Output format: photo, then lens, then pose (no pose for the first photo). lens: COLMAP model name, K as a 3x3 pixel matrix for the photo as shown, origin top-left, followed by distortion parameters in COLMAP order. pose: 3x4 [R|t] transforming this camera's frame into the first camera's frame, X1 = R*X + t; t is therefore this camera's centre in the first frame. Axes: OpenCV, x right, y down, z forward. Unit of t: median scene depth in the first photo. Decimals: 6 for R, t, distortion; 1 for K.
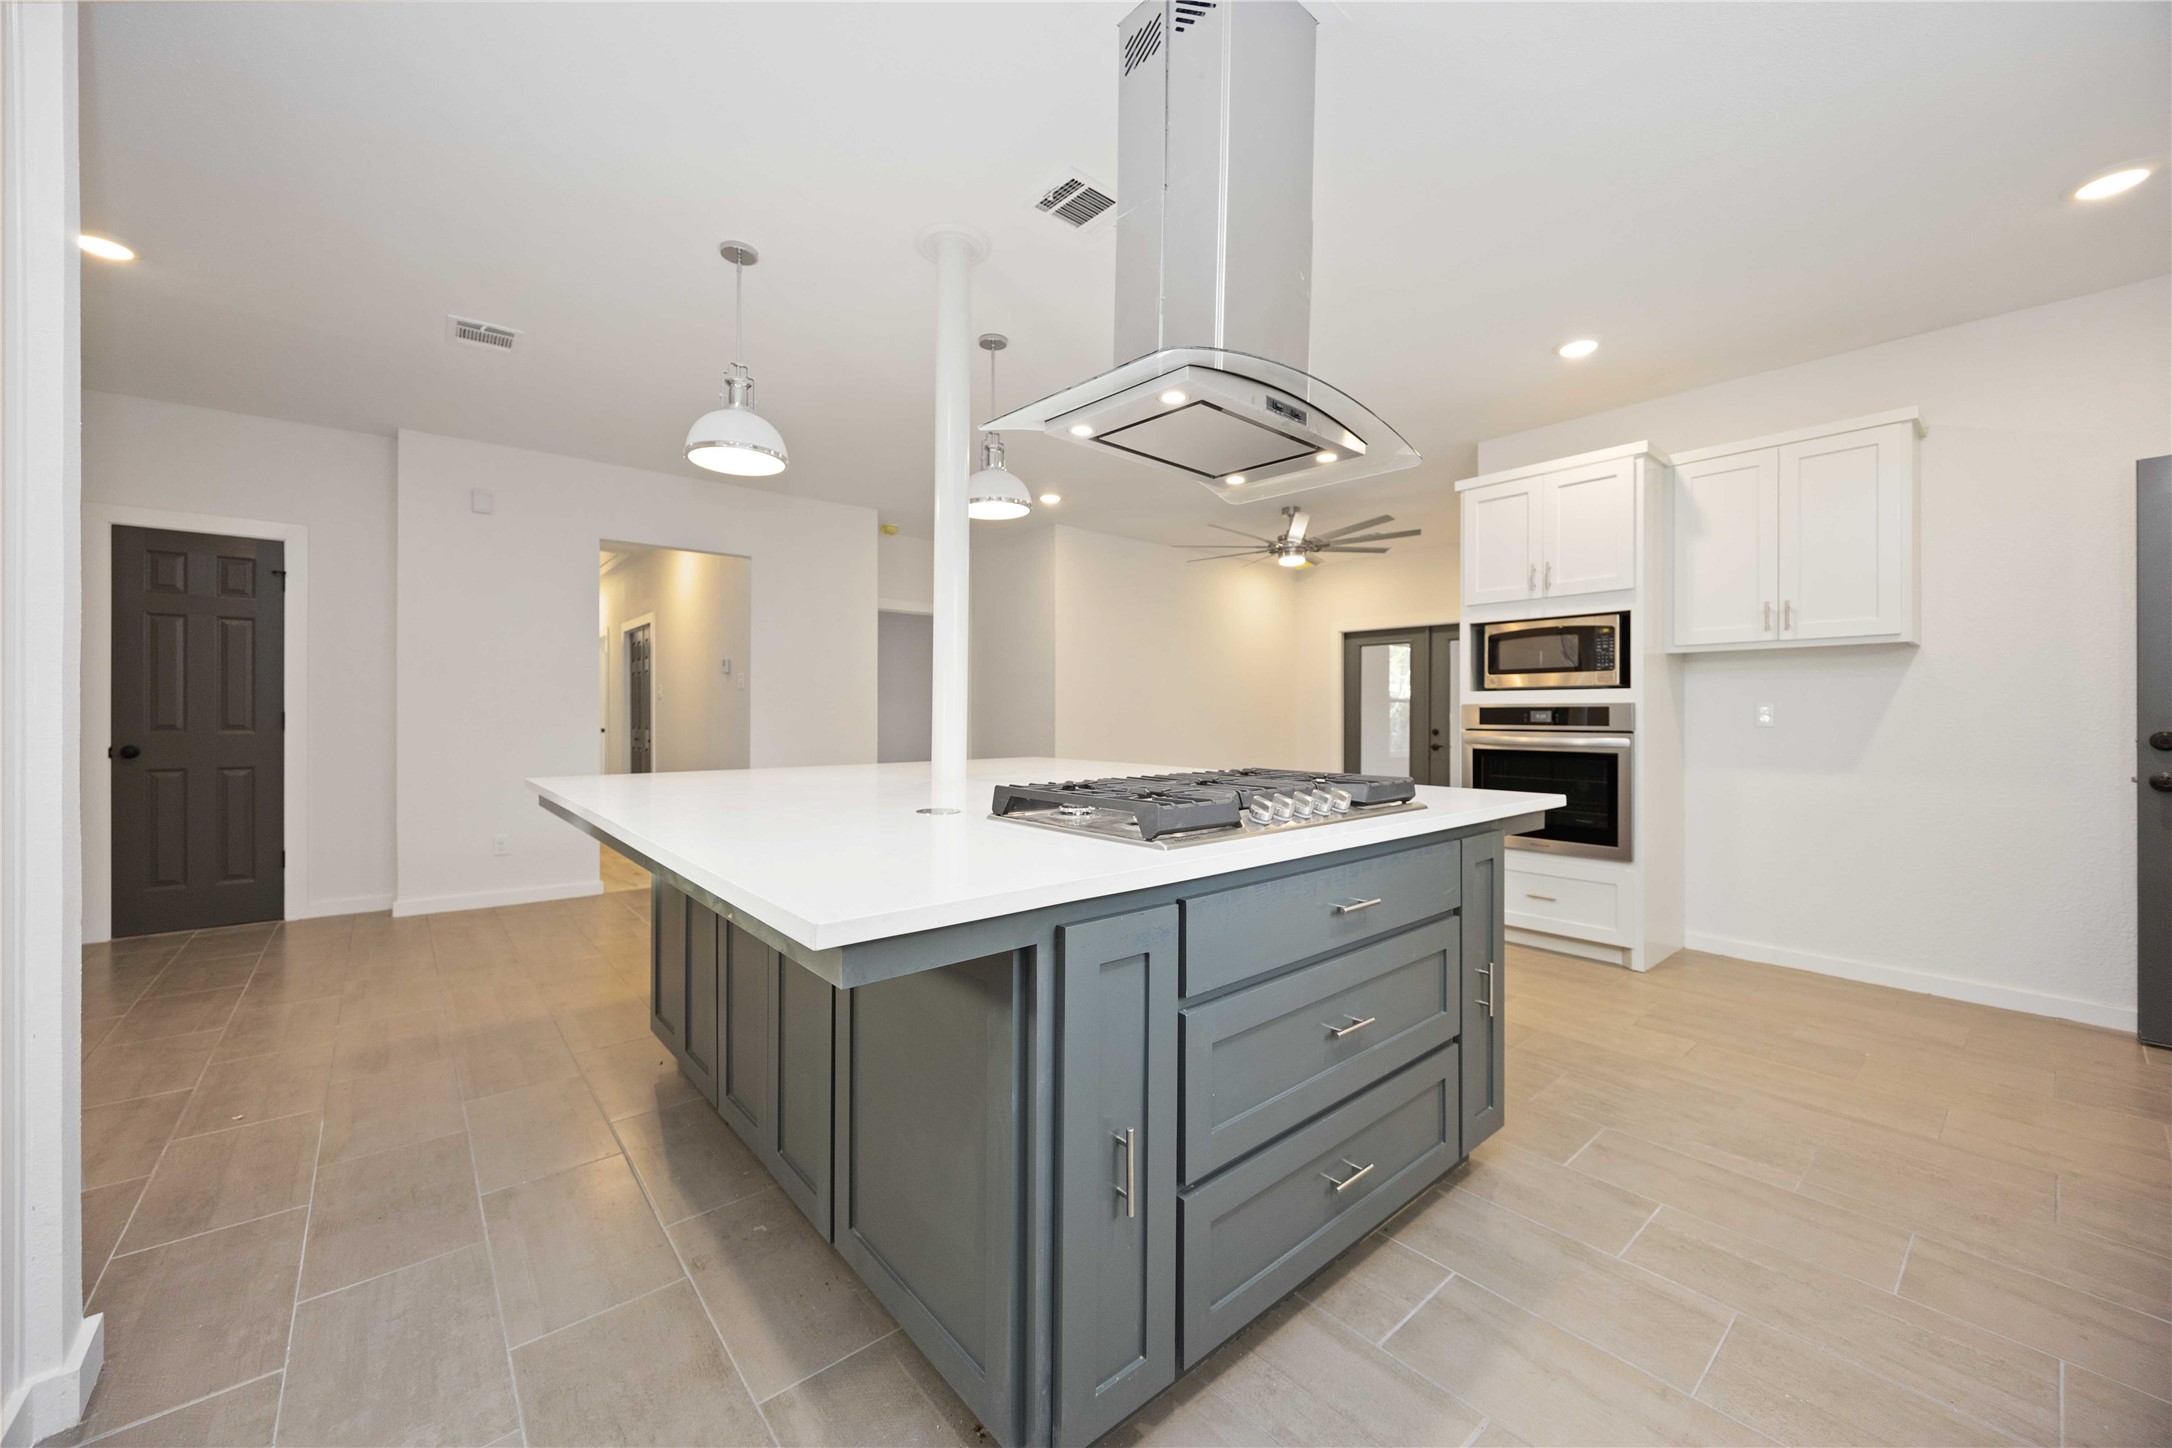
lens RADIAL K [[821.0, 0, 1086.1], [0, 821.0, 719.3], [0, 0, 1]] dist [-0.000375, -0.000190]
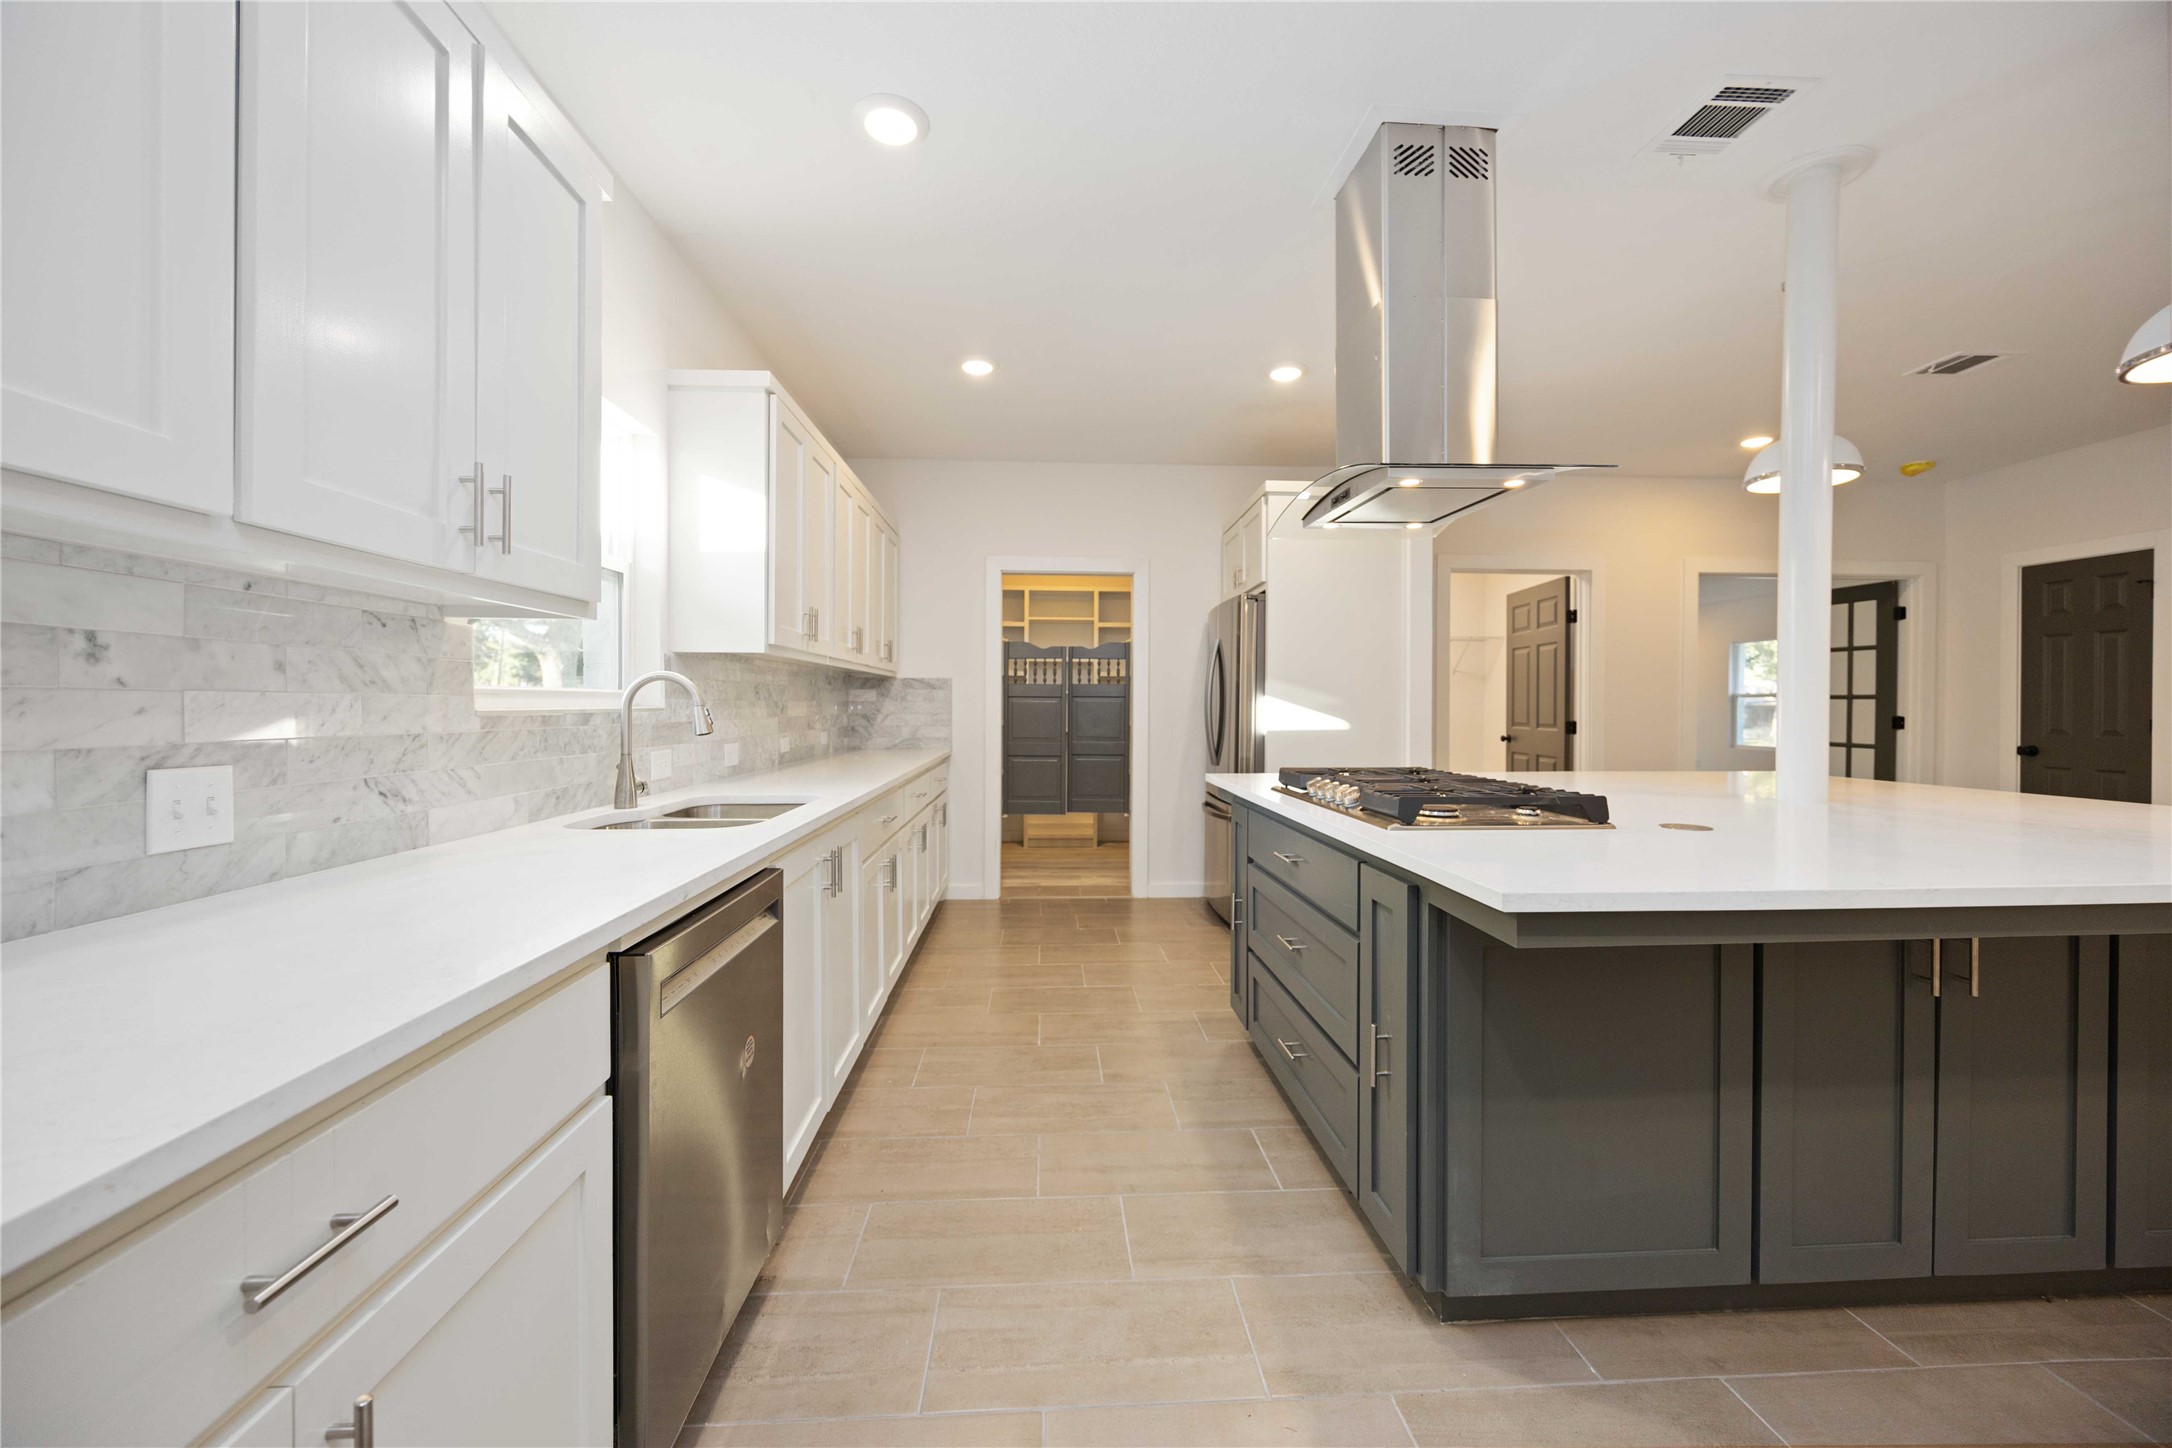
lens RADIAL K [[830.2, 0, 1083.6], [0, 830.2, 704.9], [0, 0, 1]] dist [-0.000665, -0.000245]
pose [[-0.607327, -0.007044, -0.794421, 0.692223], [-0.009546, 0.999953, -0.001568, -0.014702], [0.794395, 0.006631, -0.607365, 0.650669]]
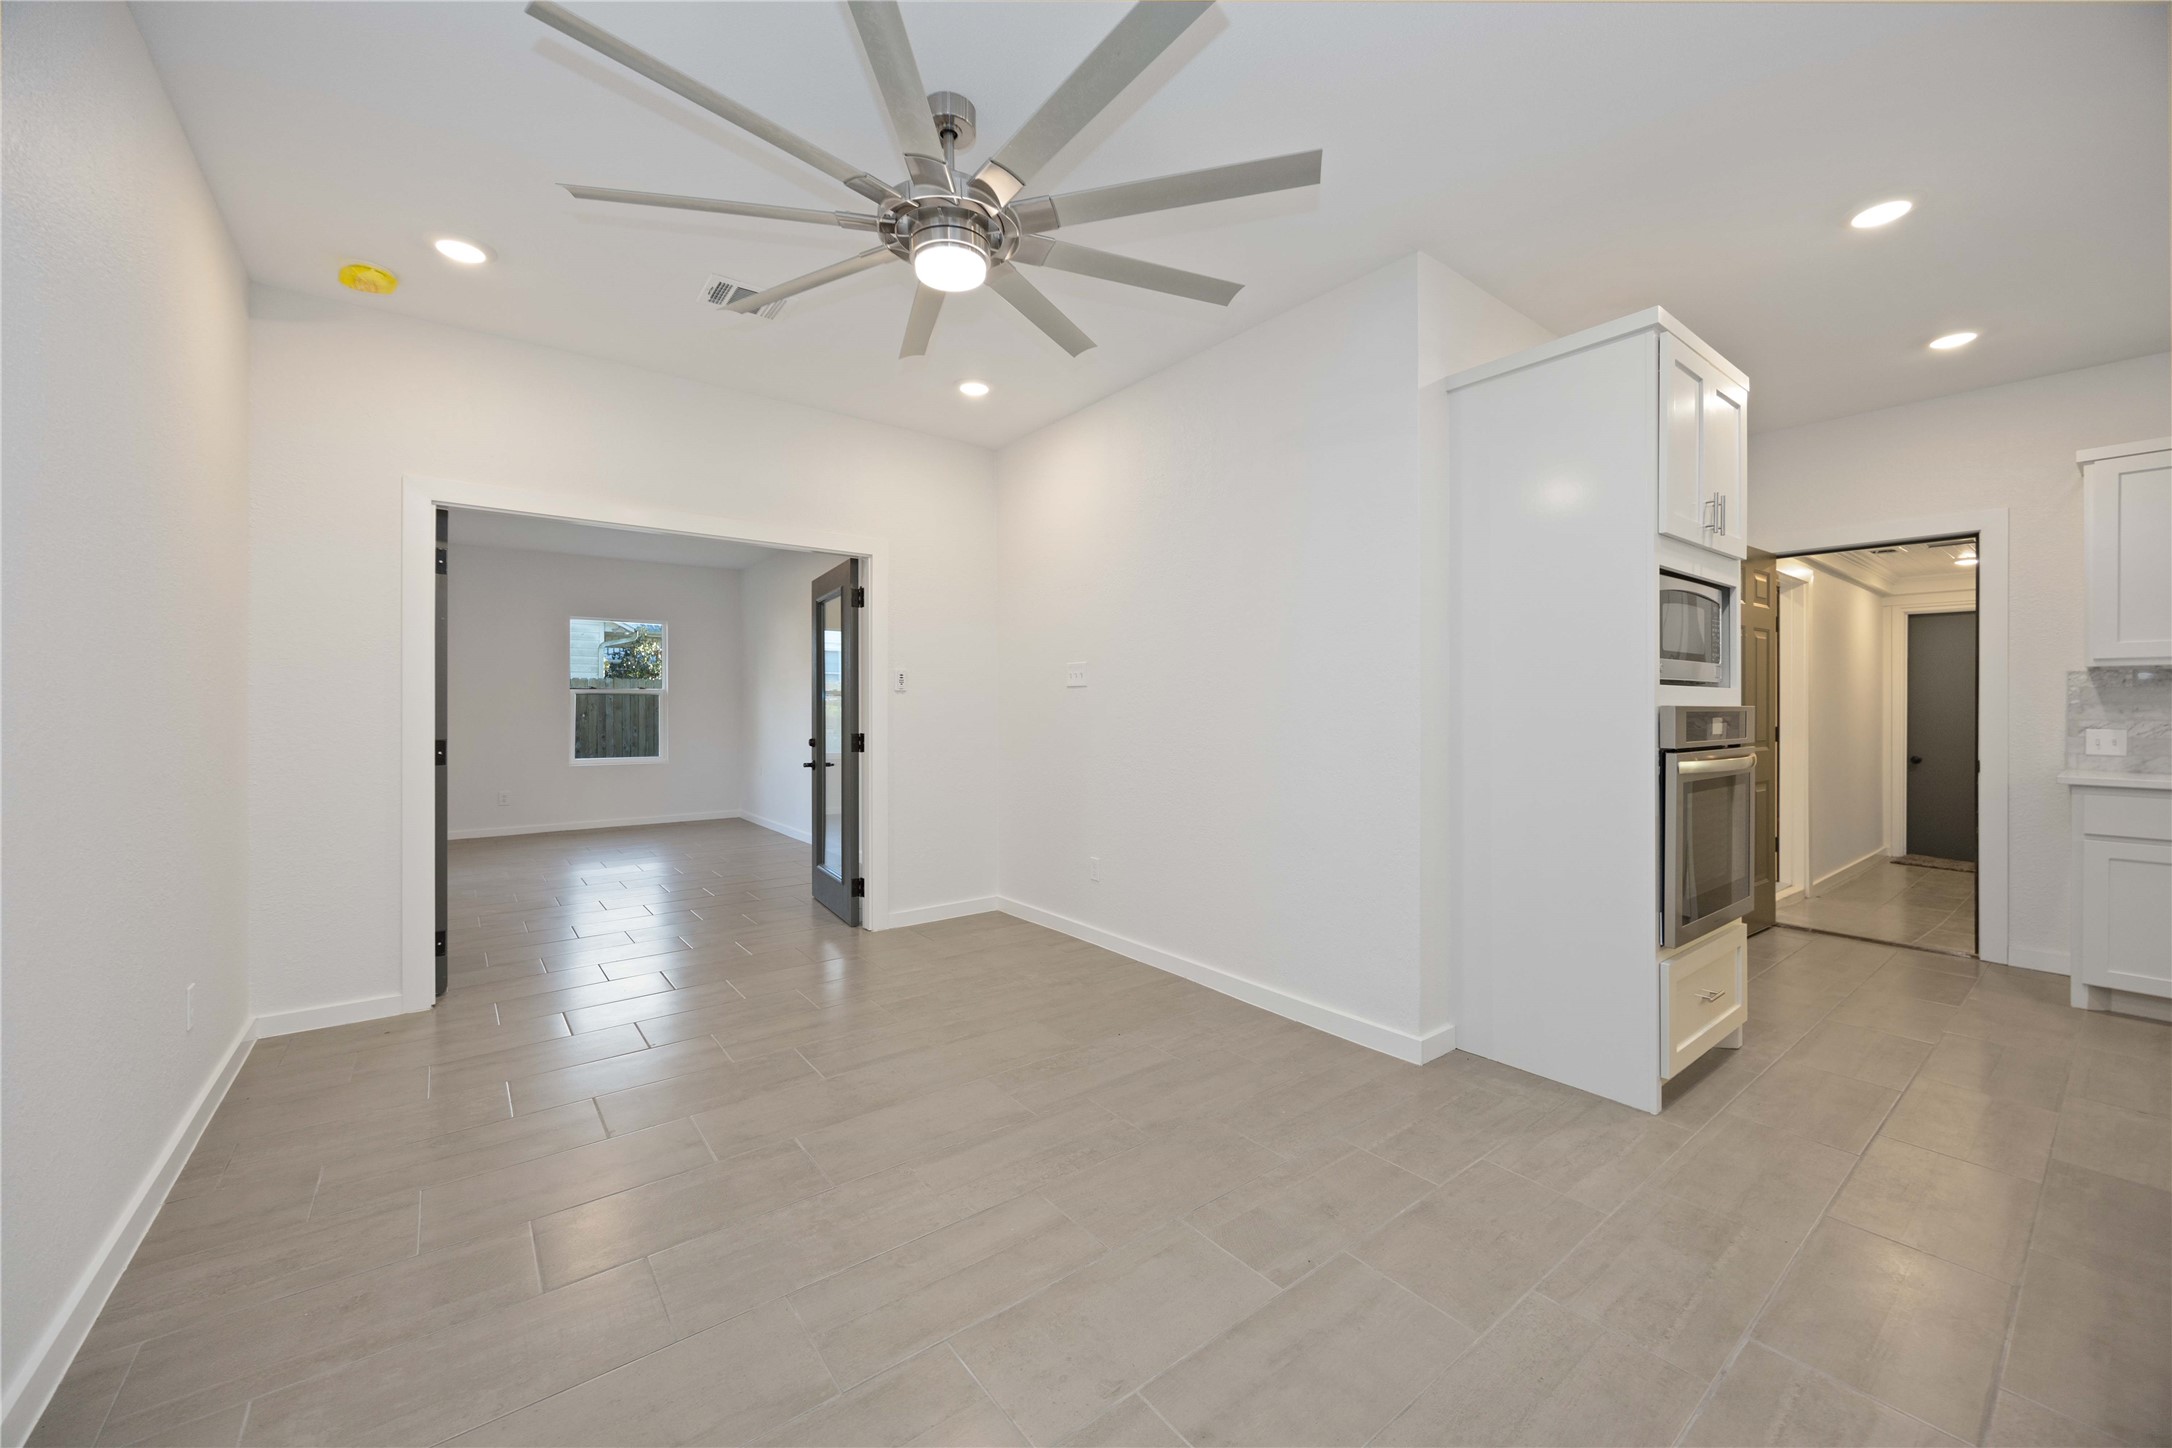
lens RADIAL K [[820.0, 0, 1088.9], [0, 820.0, 706.7], [0, 0, 1]] dist [0.000020, -0.000079]
pose [[0.041027, -0.000336, 0.999158, -0.128295], [0.005256, 0.999986, 0.000120, -0.021677], [-0.999144, 0.005247, 0.041028, 1.487723]]
